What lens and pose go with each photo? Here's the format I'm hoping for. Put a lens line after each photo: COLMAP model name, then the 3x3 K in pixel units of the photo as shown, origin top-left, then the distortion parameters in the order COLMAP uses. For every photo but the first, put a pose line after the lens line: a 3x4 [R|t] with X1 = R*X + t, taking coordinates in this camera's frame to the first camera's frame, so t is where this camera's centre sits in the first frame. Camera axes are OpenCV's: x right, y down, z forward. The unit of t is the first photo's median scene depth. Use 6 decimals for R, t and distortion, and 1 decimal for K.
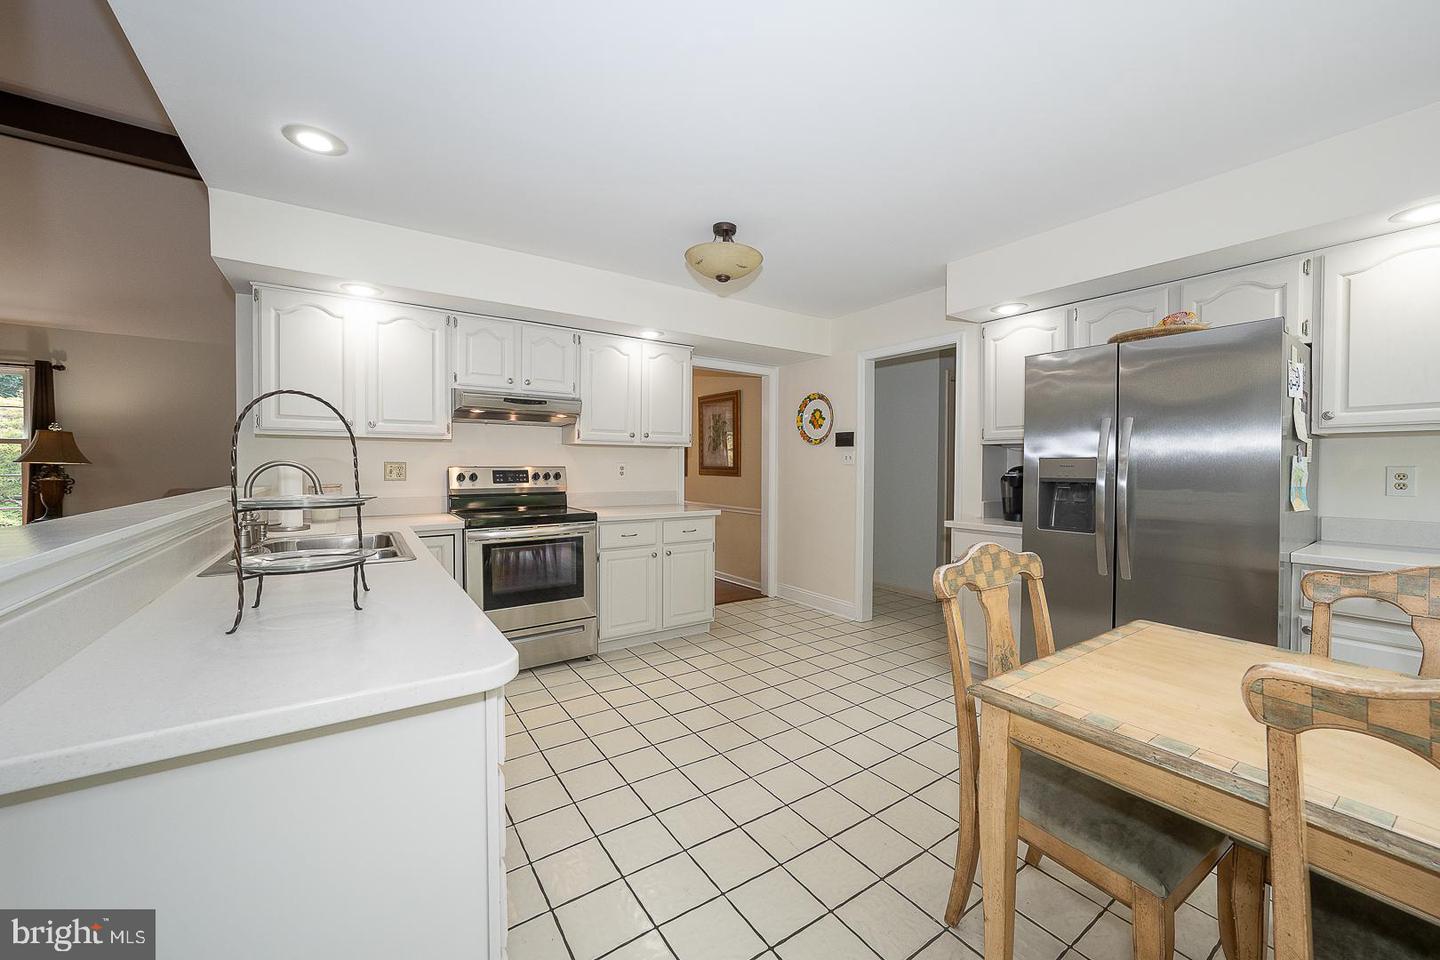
lens RADIAL K [[555.7, 0, 709.1], [0, 555.7, 474.1], [0, 0, 1]] dist [-0.012549, 0.002739]
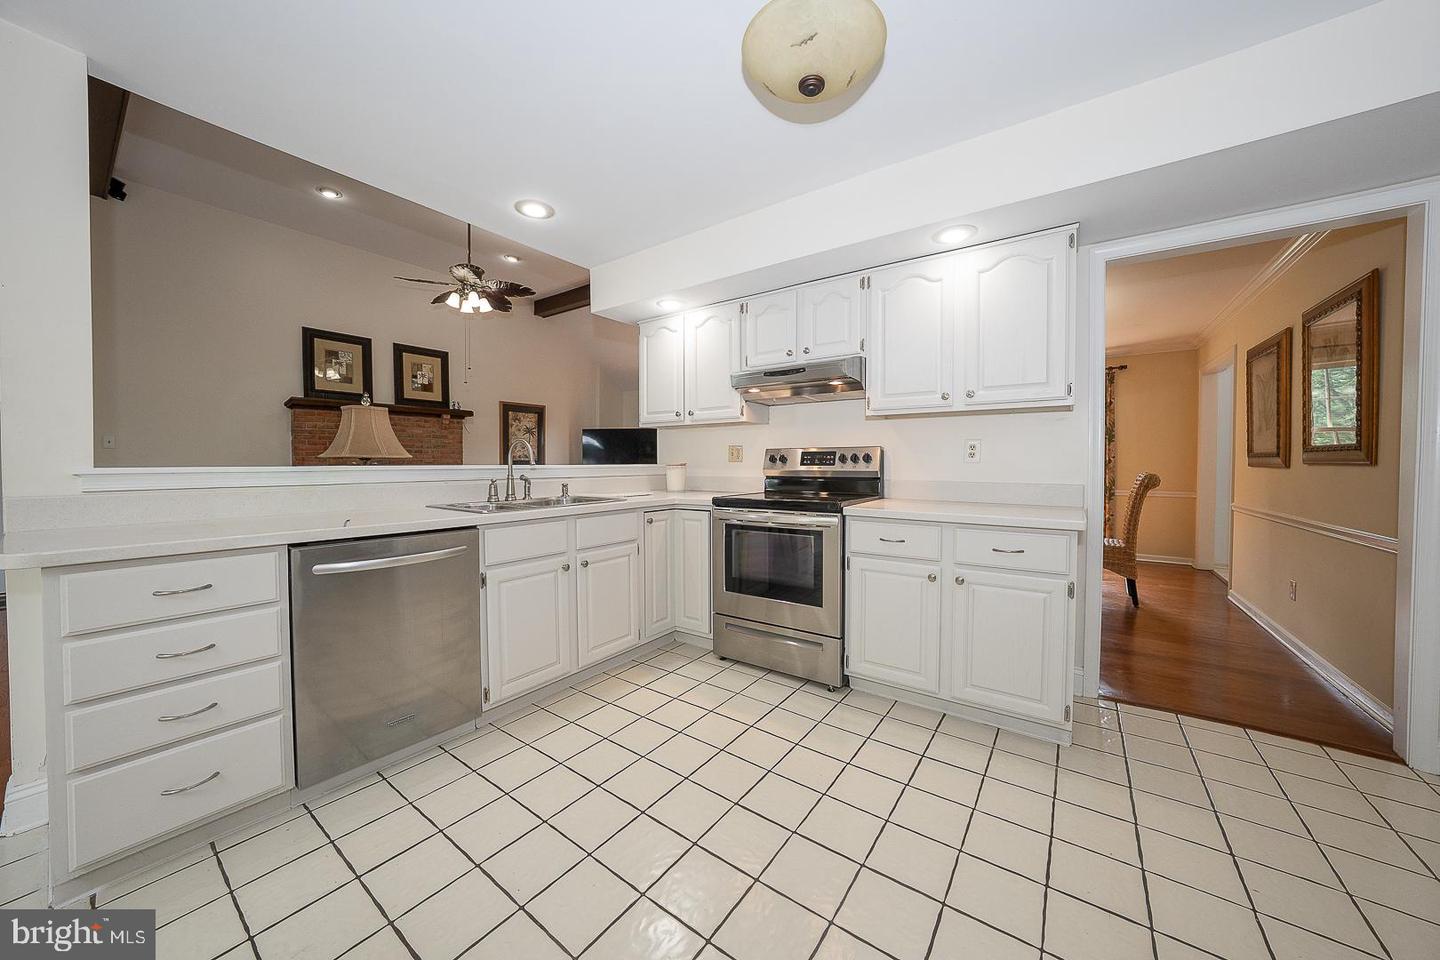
lens RADIAL K [[496.2, 0, 721.3], [0, 496.2, 473.5], [0, 0, 1]] dist [-0.022465, 0.001721]
pose [[0.347732, 0.015315, -0.937469, 0.369372], [-0.016838, 0.999807, 0.010088, 0.024875], [0.937443, 0.012277, 0.347923, 0.599096]]
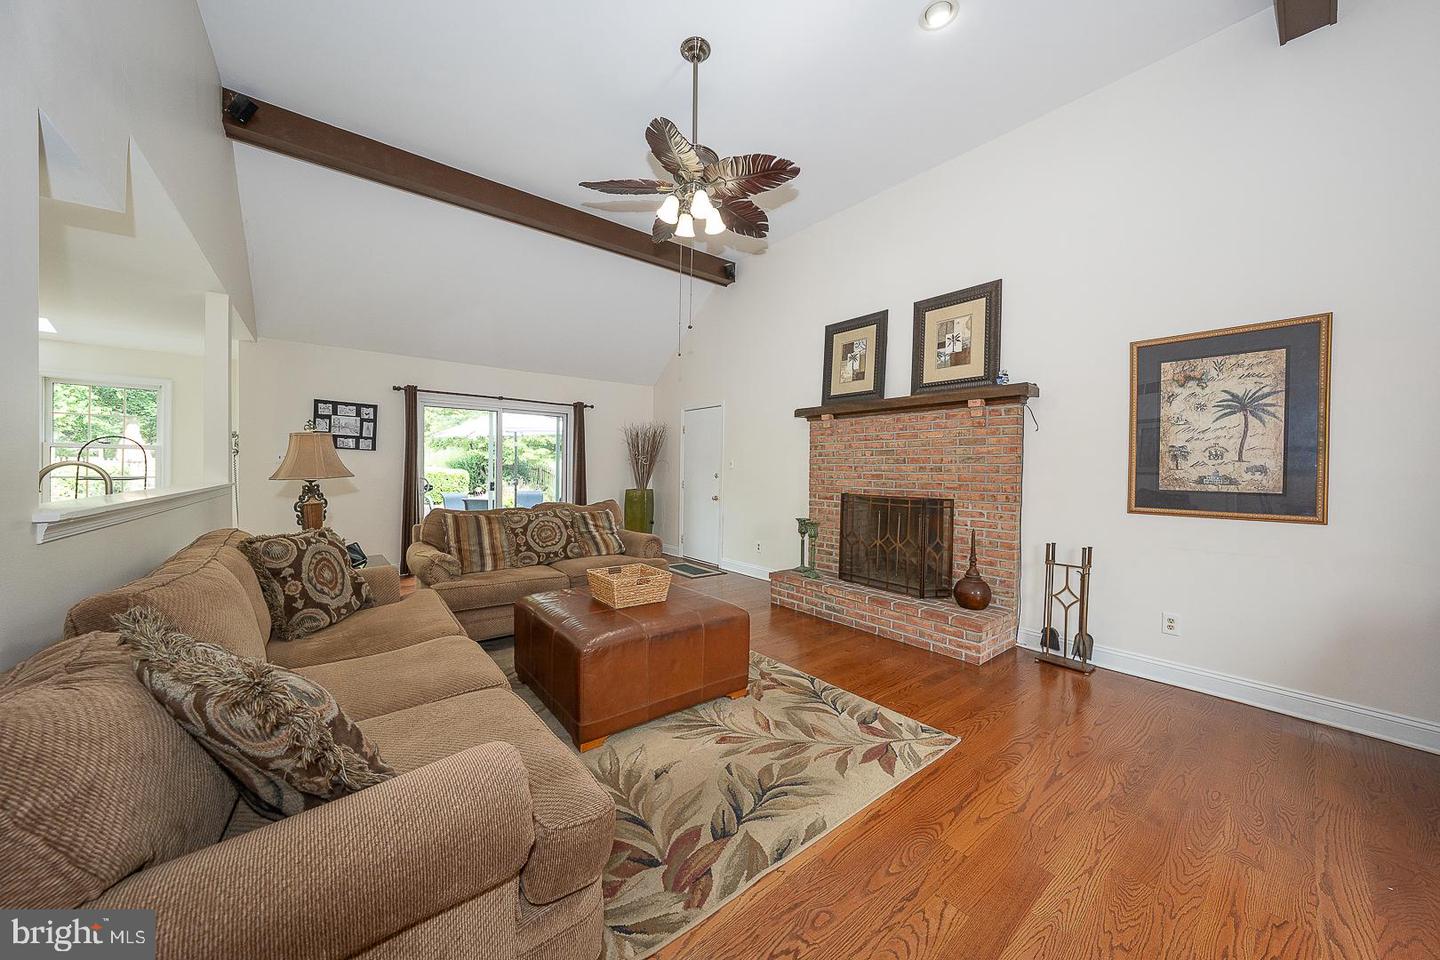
lens RADIAL K [[496.2, 0, 719.9], [0, 496.2, 478.3], [0, 0, 1]] dist [-0.022465, 0.001721]
pose [[-0.996551, -0.015414, -0.081541, -1.174056], [-0.018512, 0.999130, 0.037378, -0.030904], [0.080894, 0.038759, -0.995969, 1.239391]]
